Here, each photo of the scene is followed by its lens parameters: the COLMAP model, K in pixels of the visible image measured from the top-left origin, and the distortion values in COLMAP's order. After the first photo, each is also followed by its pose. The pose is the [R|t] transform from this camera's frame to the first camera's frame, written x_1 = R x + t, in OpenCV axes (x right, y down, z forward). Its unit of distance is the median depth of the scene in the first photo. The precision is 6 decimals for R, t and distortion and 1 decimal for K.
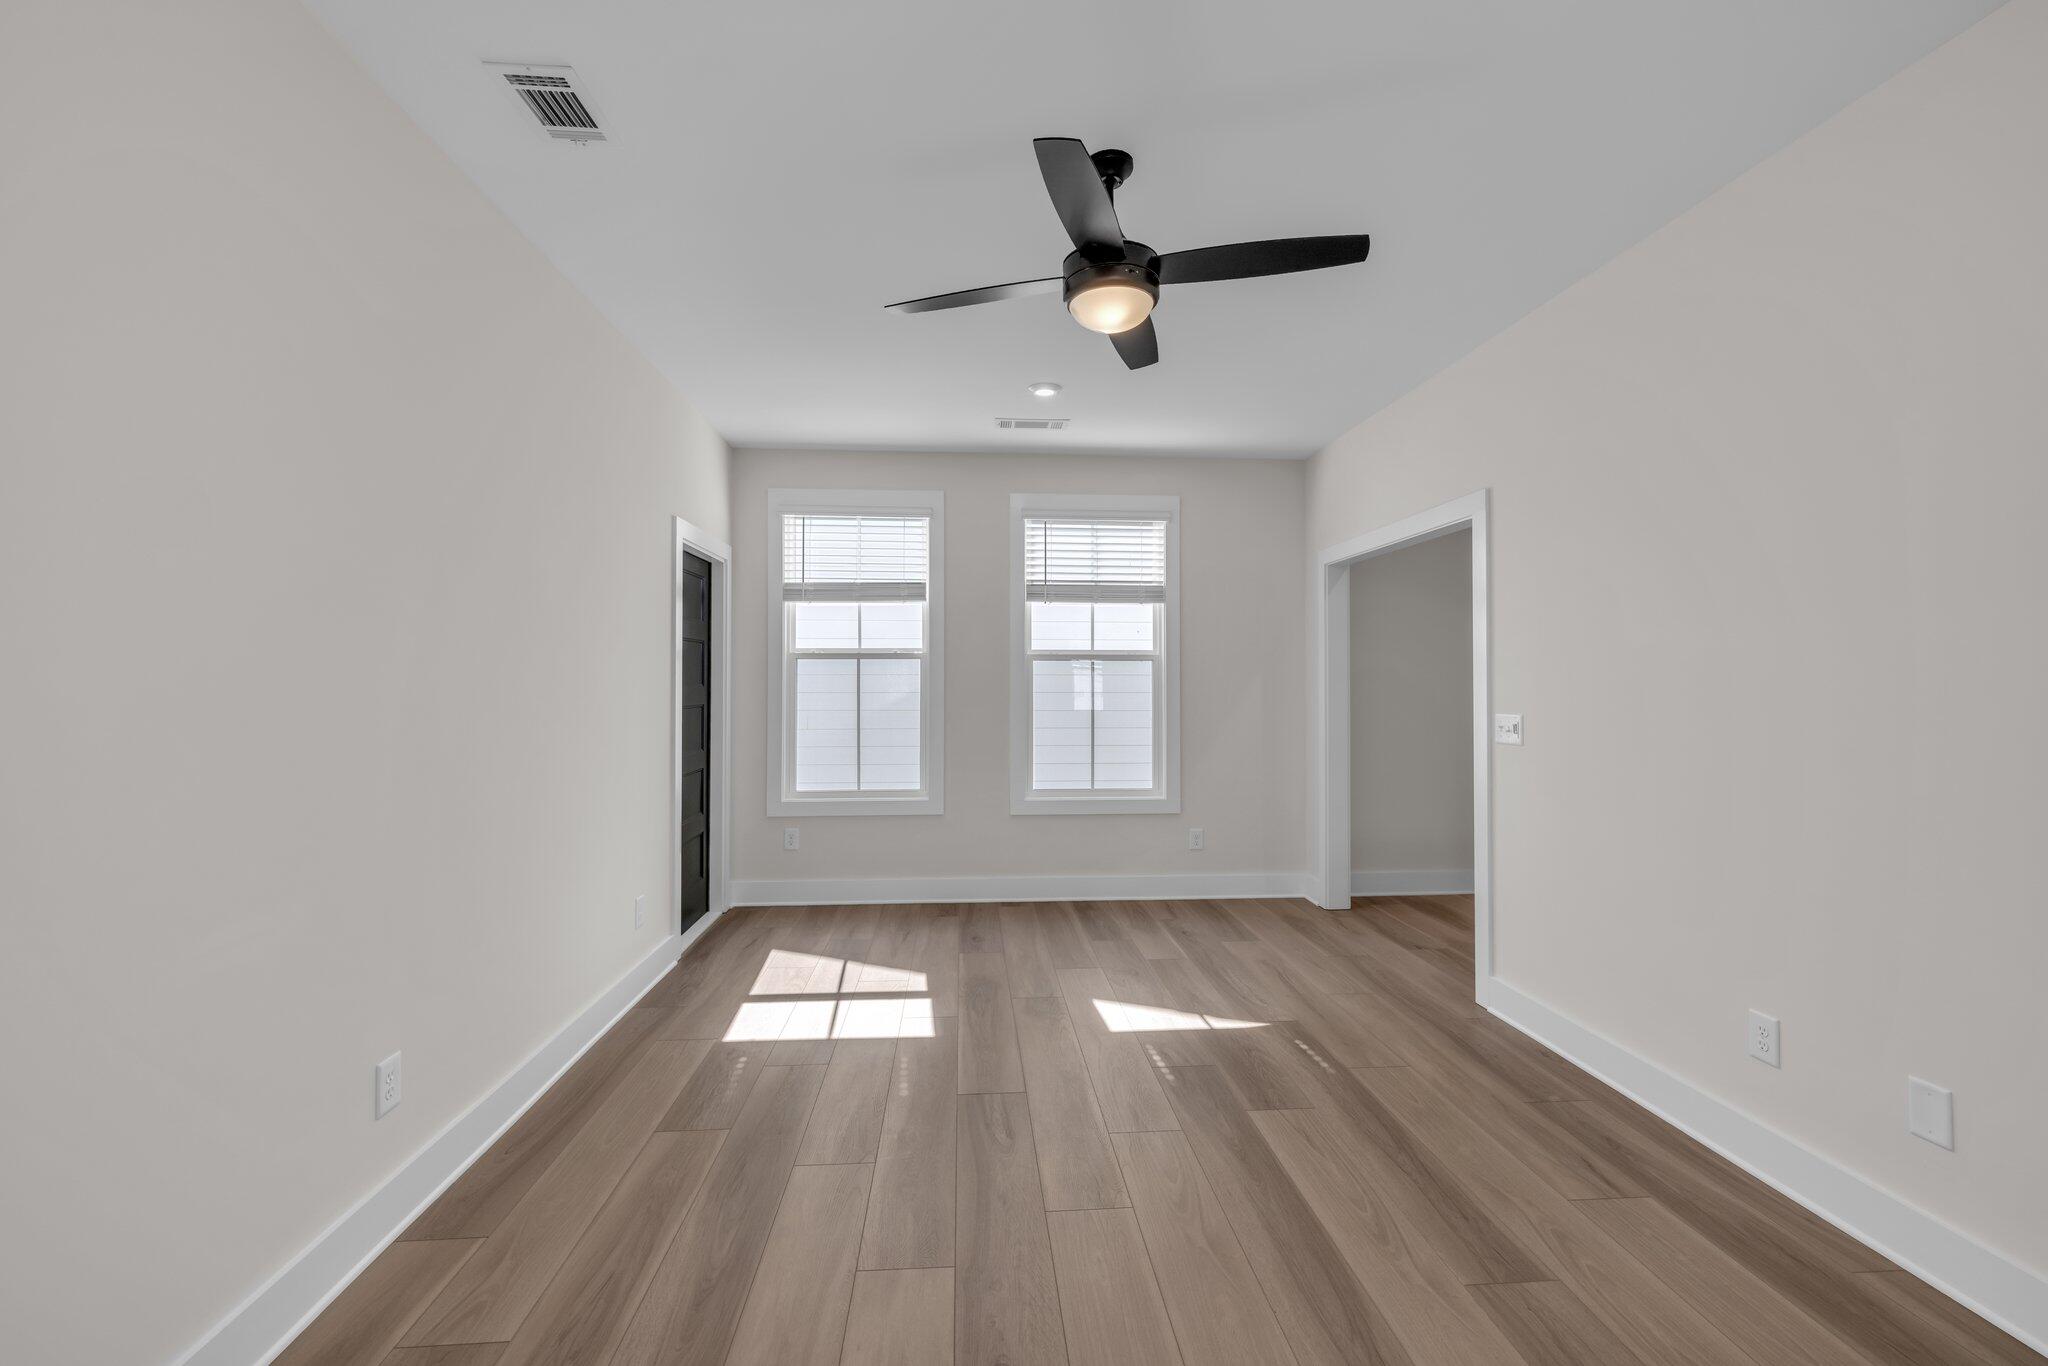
lens RADIAL K [[864.2, 0, 1022.8], [0, 864.2, 670.4], [0, 0, 1]] dist [-0.000636, -0.000539]
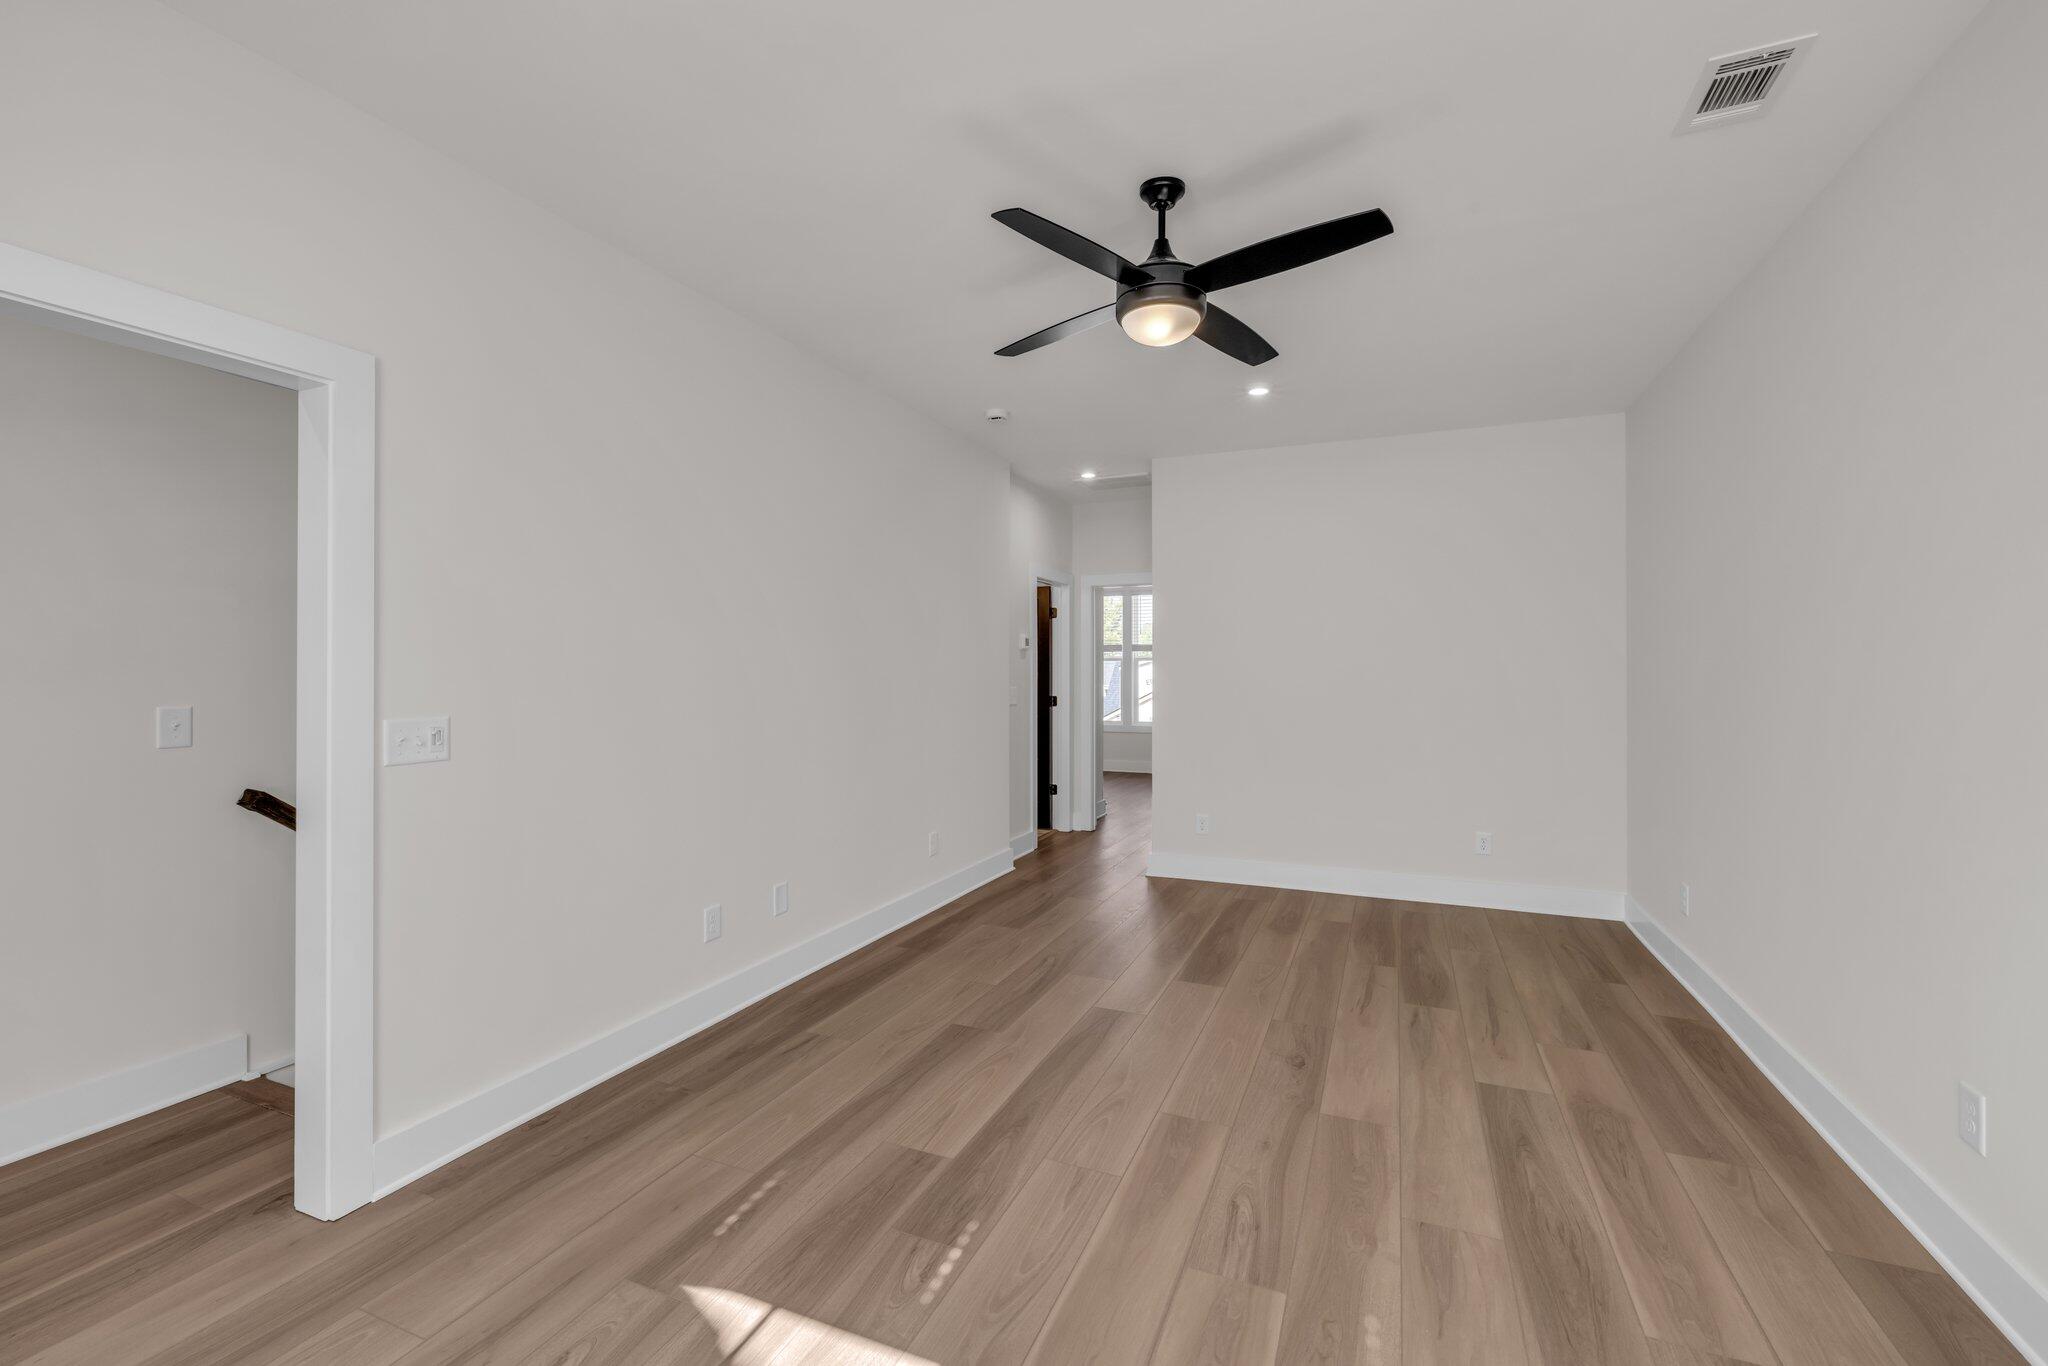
lens RADIAL K [[864.2, 0, 1022.8], [0, 864.2, 670.4], [0, 0, 1]] dist [-0.000636, -0.000539]
pose [[-0.886333, -0.000526, 0.463049, -0.214886], [-0.007785, 0.999875, -0.013766, 0.025257], [-0.462984, -0.015807, -0.886226, 1.787503]]
